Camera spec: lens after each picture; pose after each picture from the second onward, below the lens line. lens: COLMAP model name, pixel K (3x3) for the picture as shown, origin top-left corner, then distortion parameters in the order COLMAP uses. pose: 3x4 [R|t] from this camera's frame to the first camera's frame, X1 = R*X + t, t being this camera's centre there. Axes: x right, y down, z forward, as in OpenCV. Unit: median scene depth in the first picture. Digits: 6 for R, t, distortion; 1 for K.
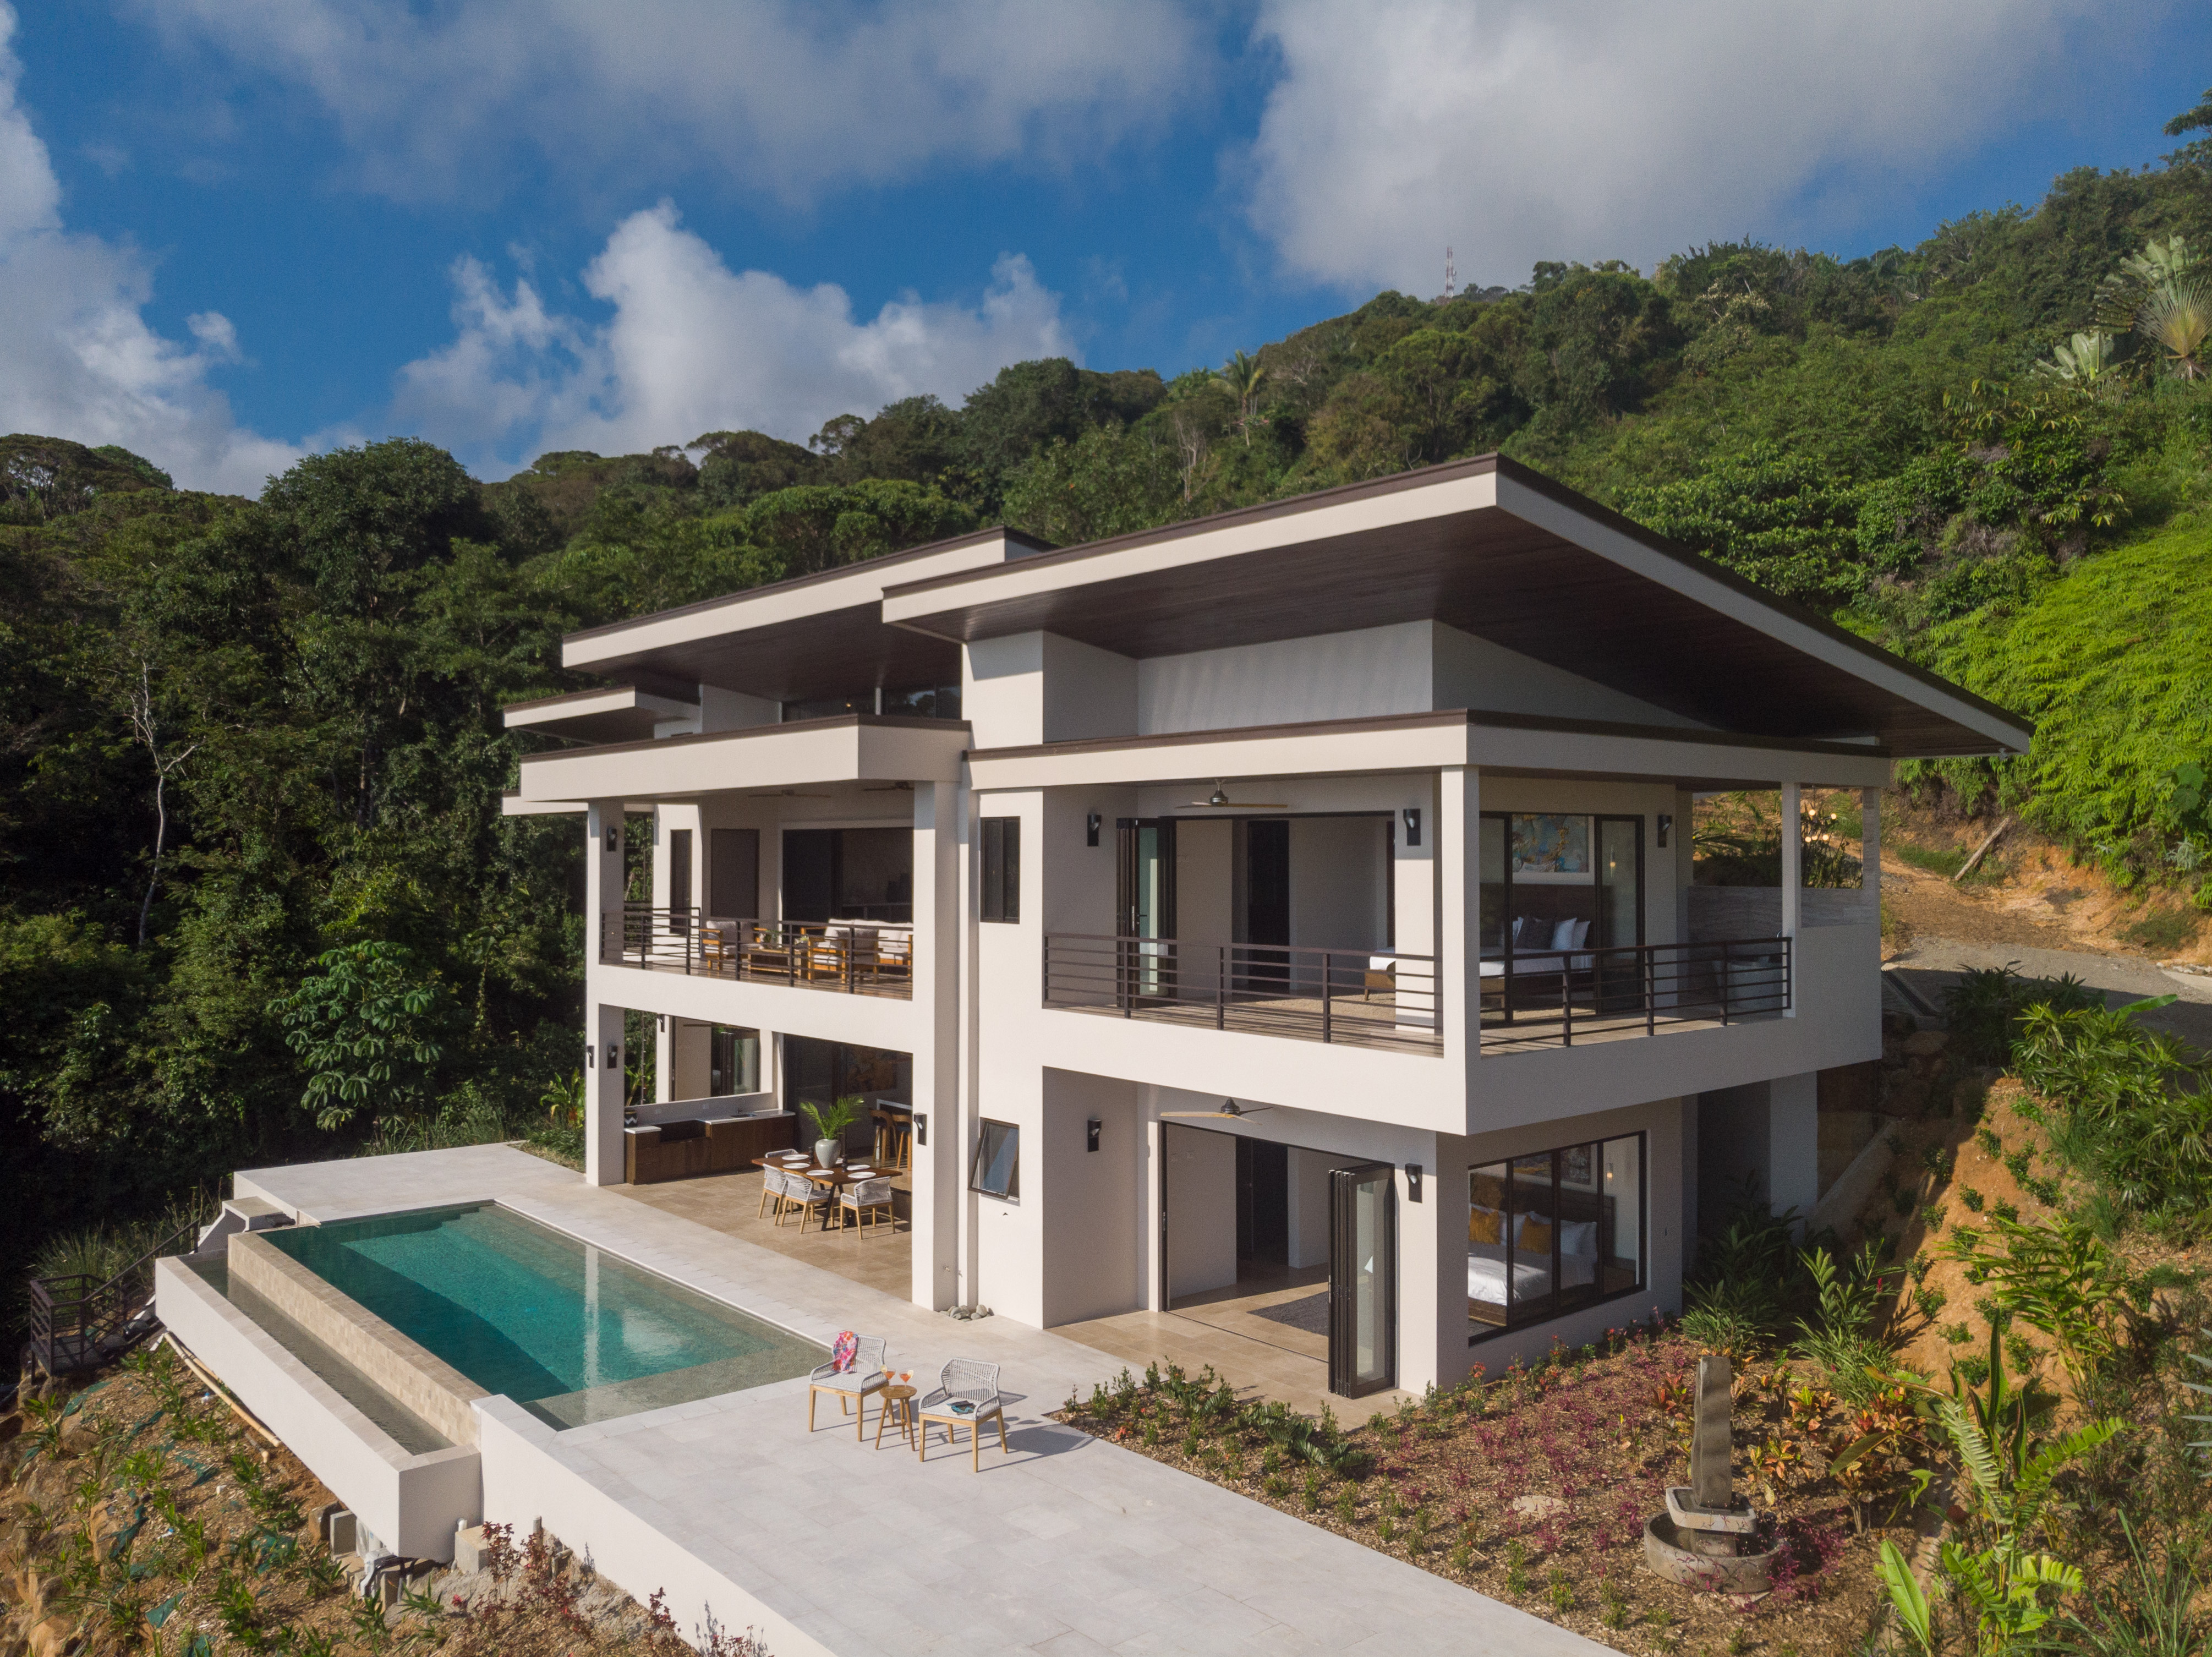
lens RADIAL K [[1654.9, 0, 1092.7], [0, 1654.9, 826.3], [0, 0, 1]] dist [-0.001947, 0.008160]
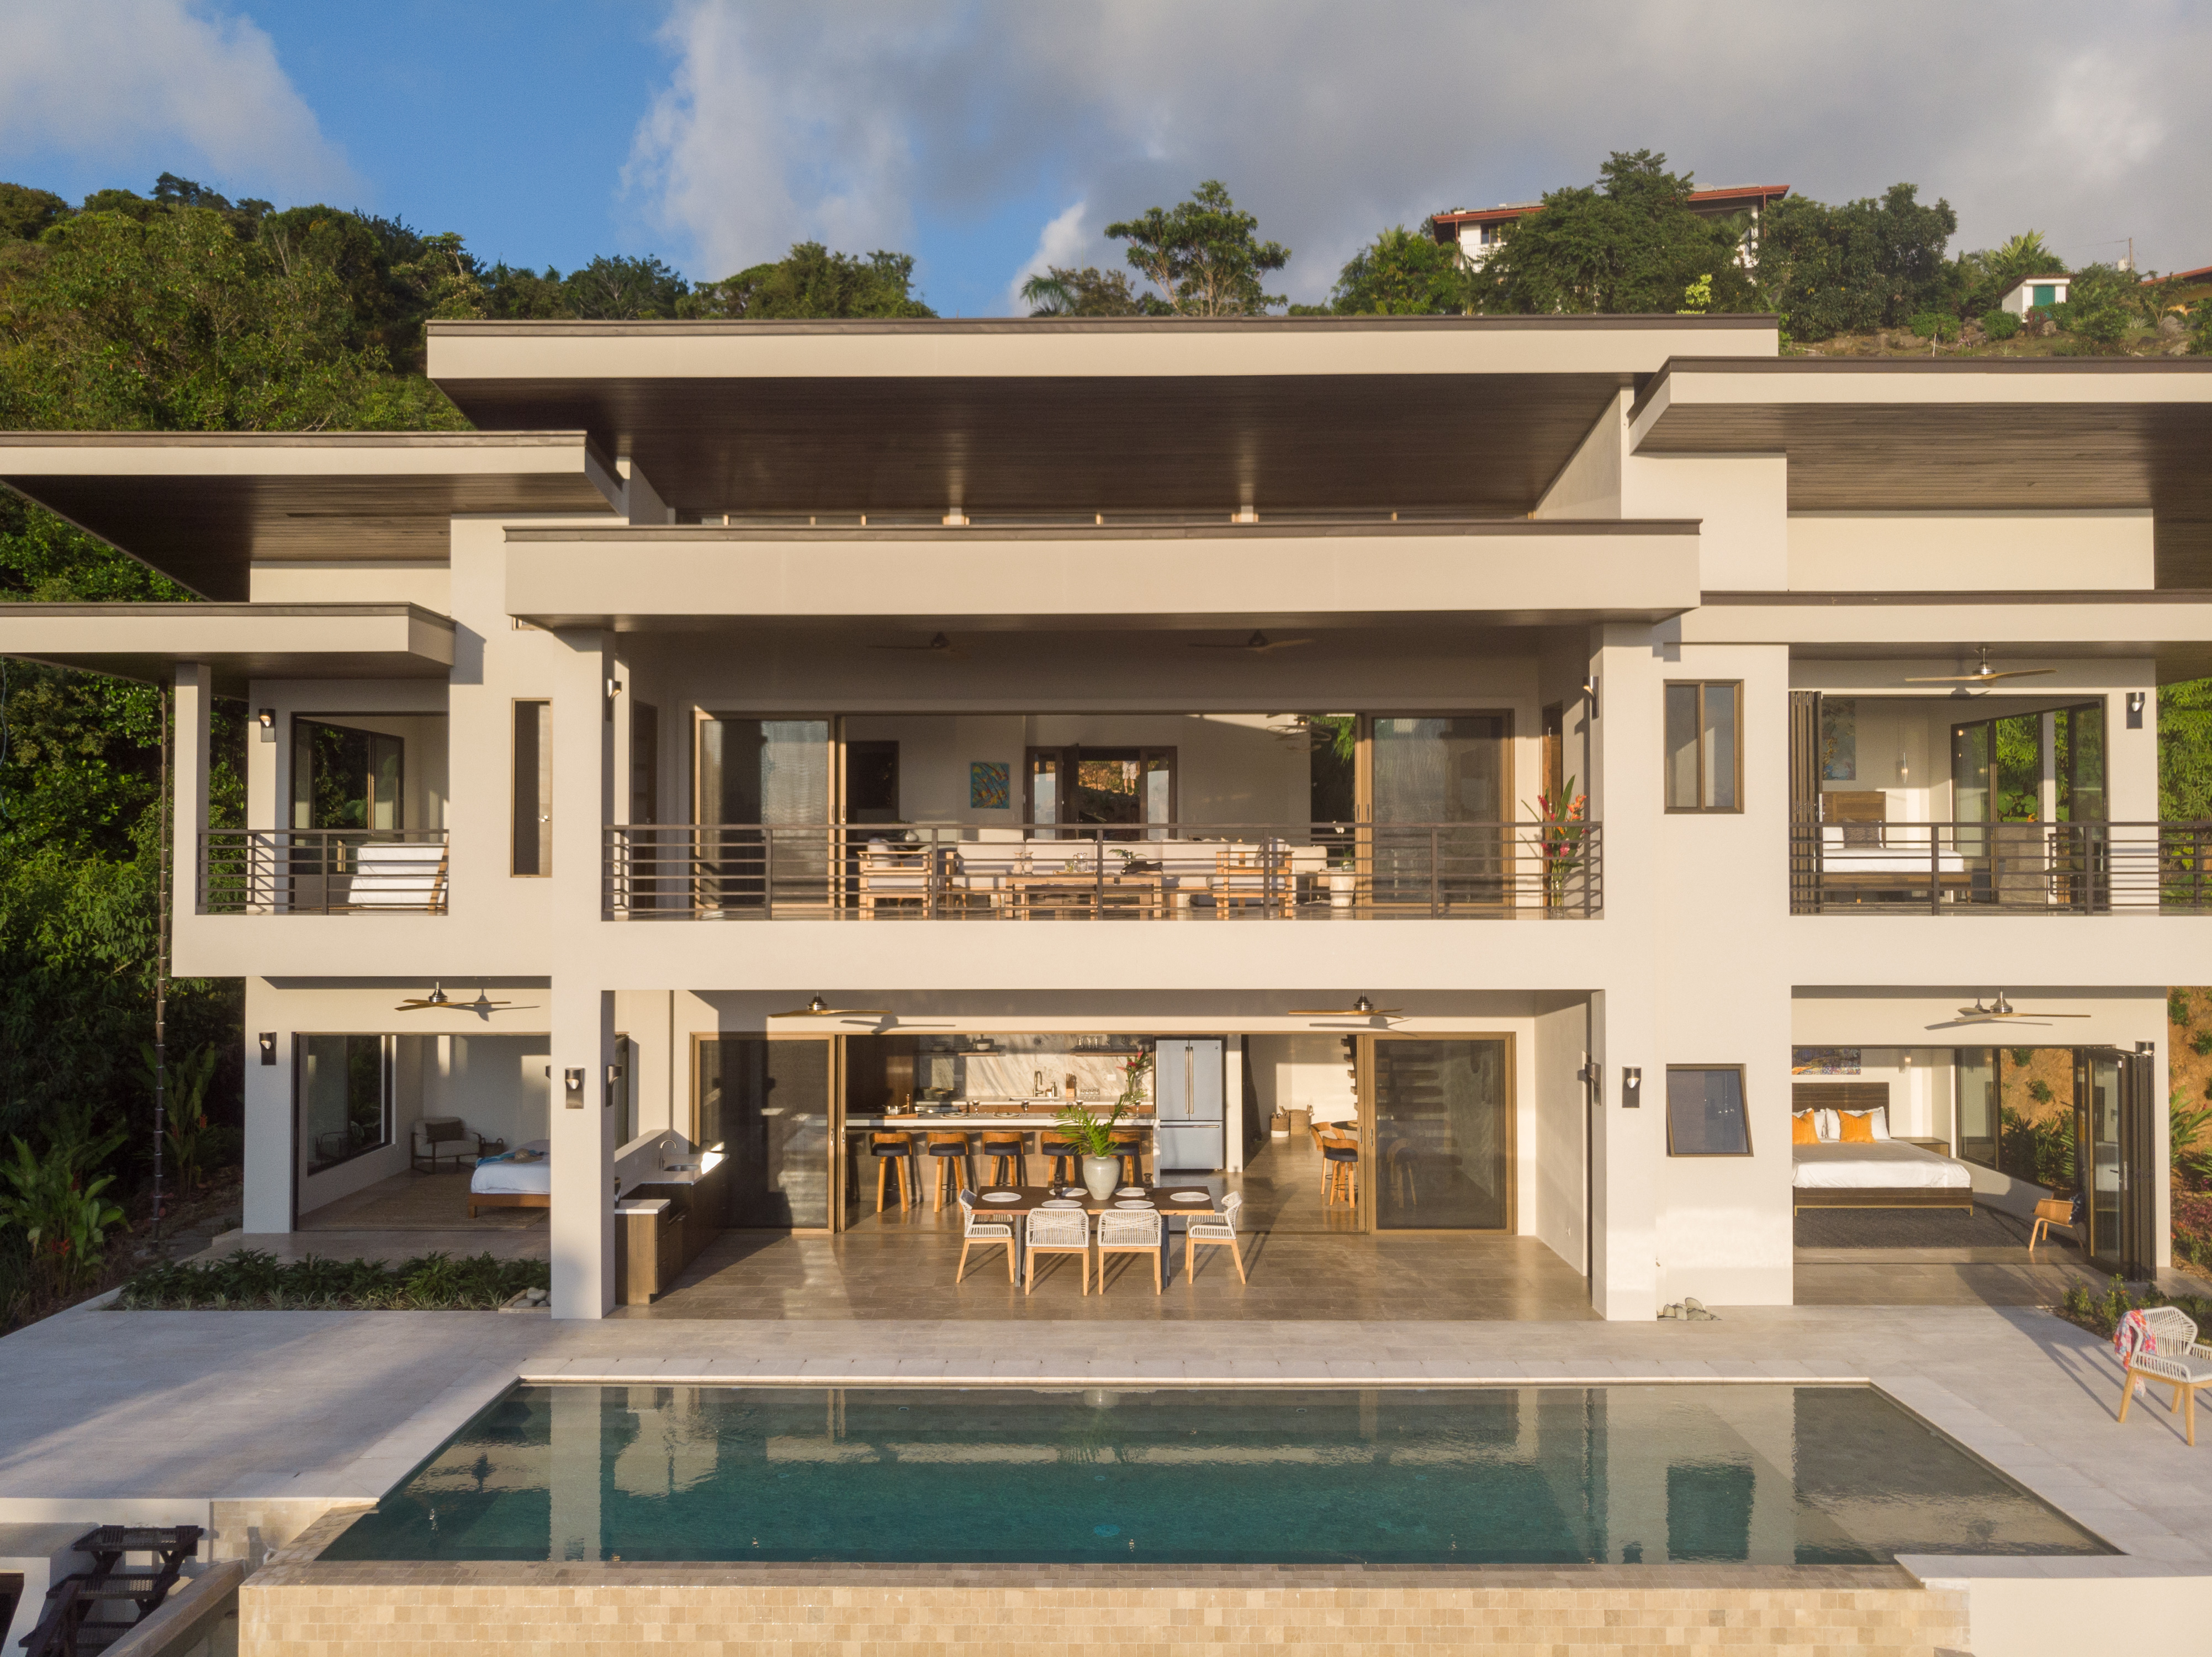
lens RADIAL K [[1661.4, 0, 1095.0], [0, 1661.4, 829.2], [0, 0, 1]] dist [-0.015271, 0.029565]
pose [[0.648331, 0.014151, 0.761227, -0.834586], [-0.011040, 0.999897, -0.009185, 0.075387], [-0.761279, -0.002449, 0.648420, 0.692179]]
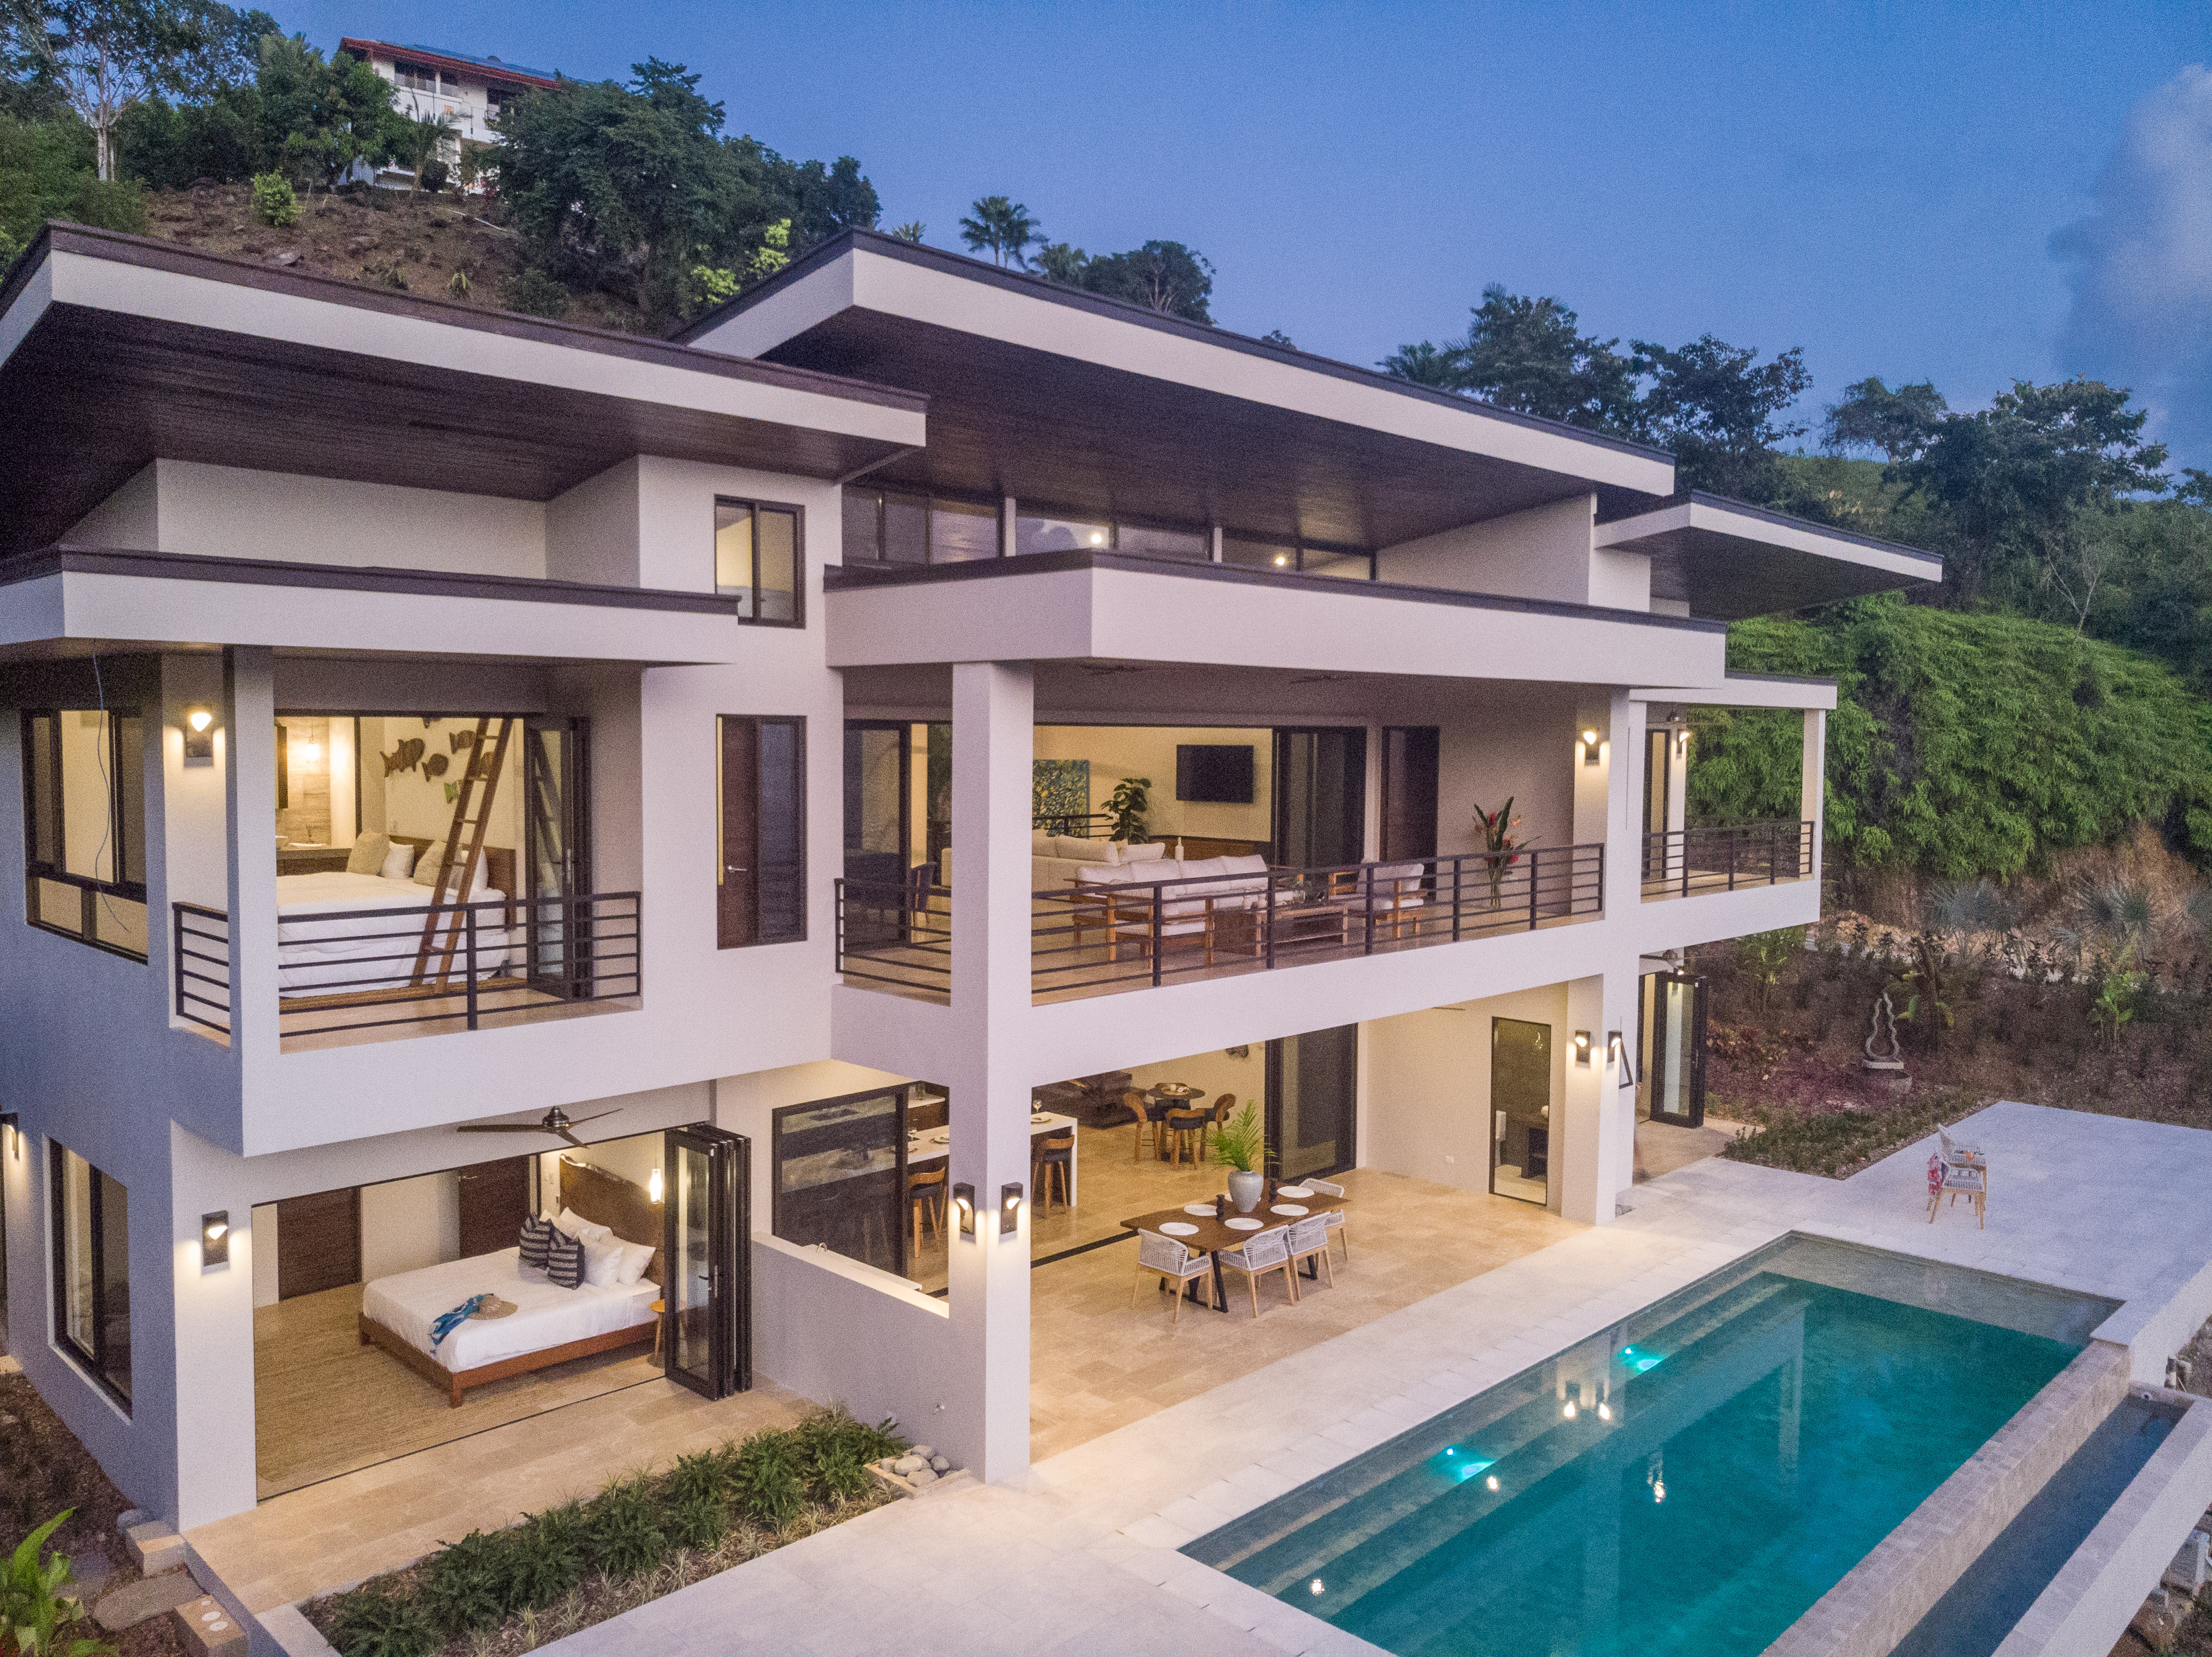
lens RADIAL K [[1643.3, 0, 1092.9], [0, 1643.3, 829.7], [0, 0, 1]] dist [-0.004604, 0.012082]
pose [[-0.091565, -0.057544, 0.994135, -1.031127], [-0.024067, 0.998165, 0.055561, 0.008580], [-0.995508, -0.018839, -0.092782, 1.392495]]
